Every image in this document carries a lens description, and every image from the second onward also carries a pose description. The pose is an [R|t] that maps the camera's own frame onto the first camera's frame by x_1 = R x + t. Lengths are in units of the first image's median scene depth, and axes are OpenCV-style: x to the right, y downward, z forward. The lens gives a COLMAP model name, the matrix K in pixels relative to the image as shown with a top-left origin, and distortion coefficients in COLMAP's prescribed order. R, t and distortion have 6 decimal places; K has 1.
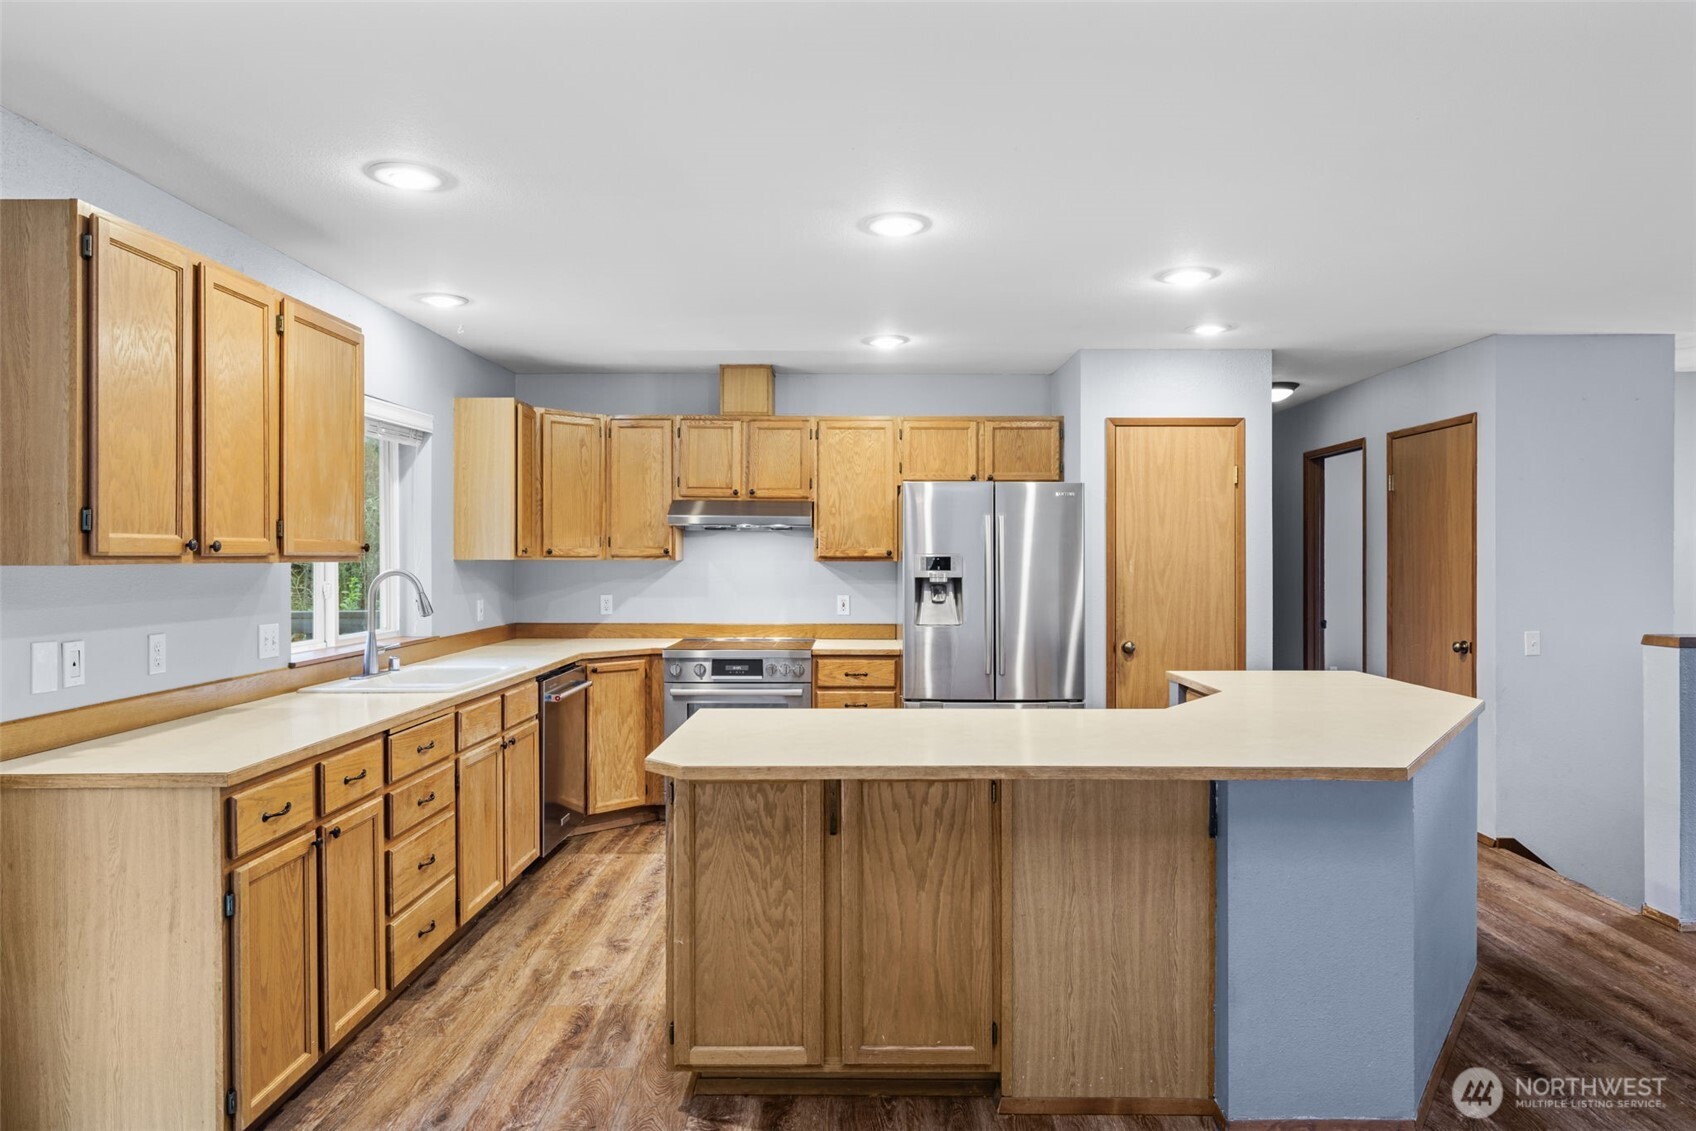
lens RADIAL K [[1057.1, 0, 863.0], [0, 1057.1, 566.5], [0, 0, 1]] dist [0.001546, 0.001628]
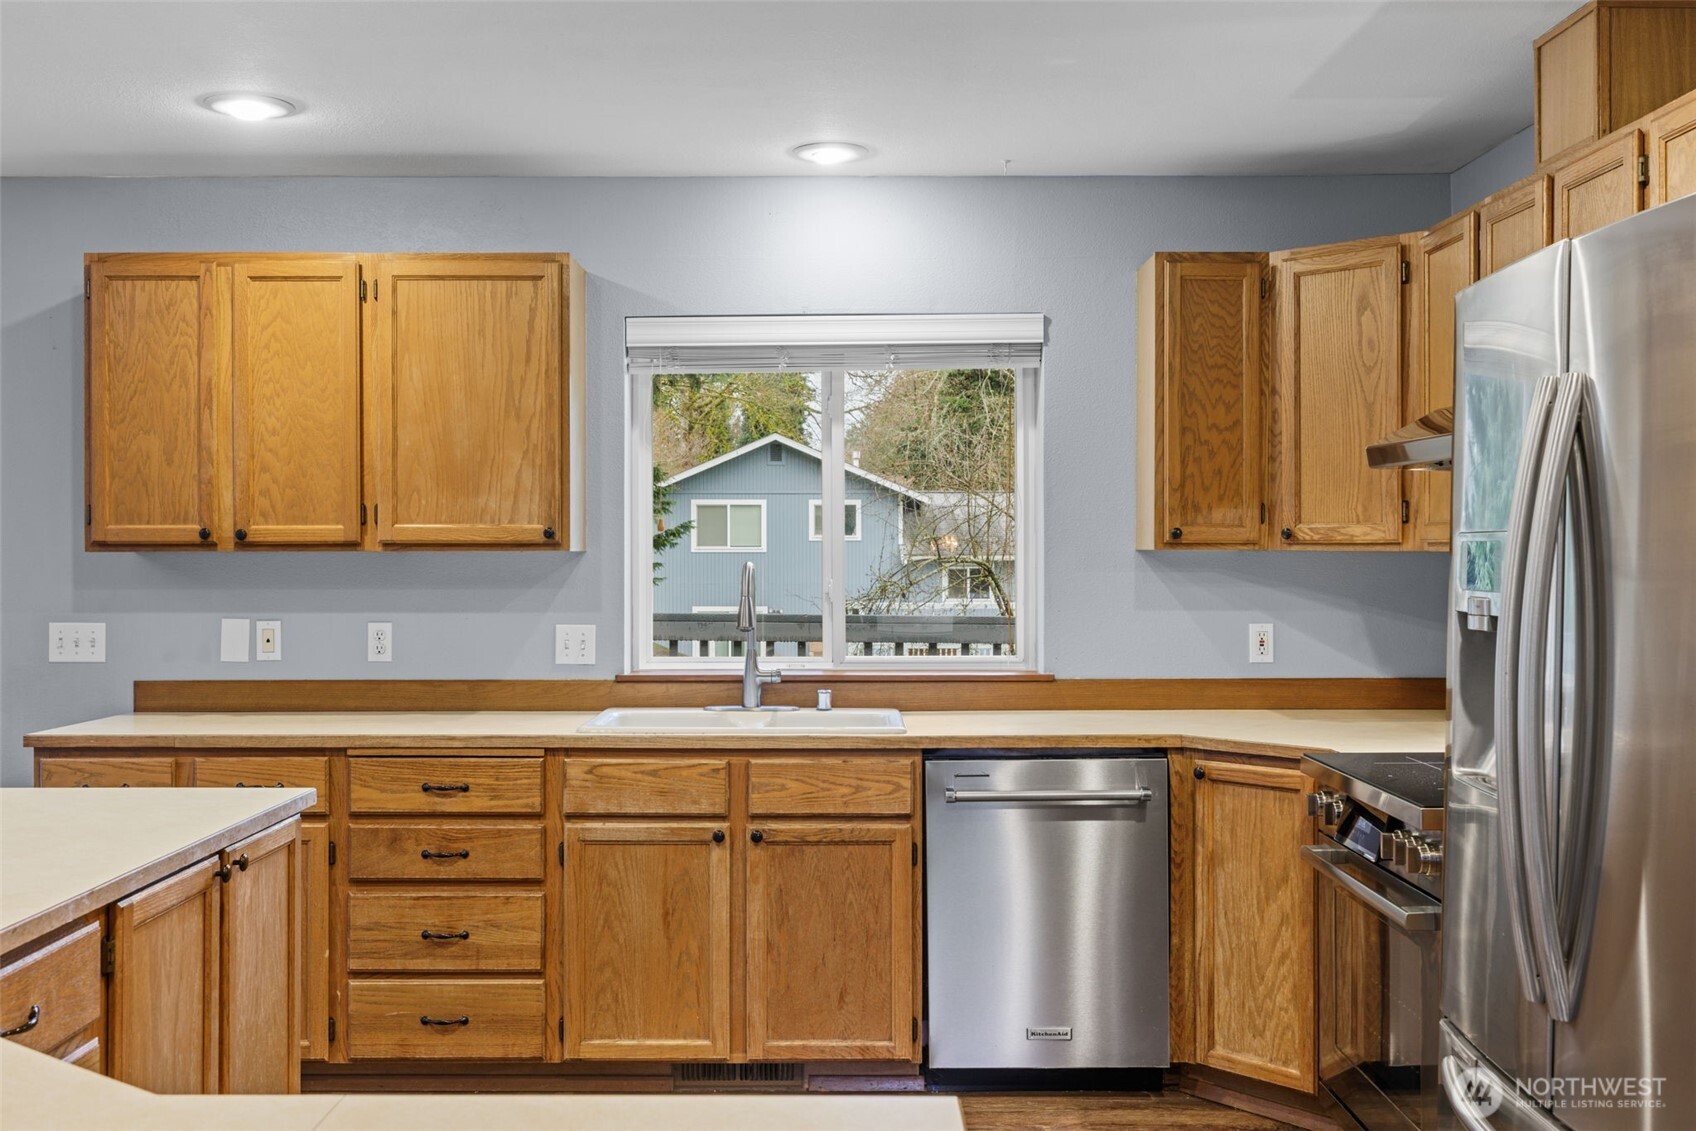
lens RADIAL K [[1640.0, 0, 838.8], [0, 1640.0, 560.2], [0, 0, 1]] dist [0.000546, 0.000000]
pose [[-0.004461, 0.007839, -0.999959, 0.496683], [-0.008615, 0.999932, 0.007877, -0.006056], [0.999953, 0.008650, -0.004393, 0.808739]]
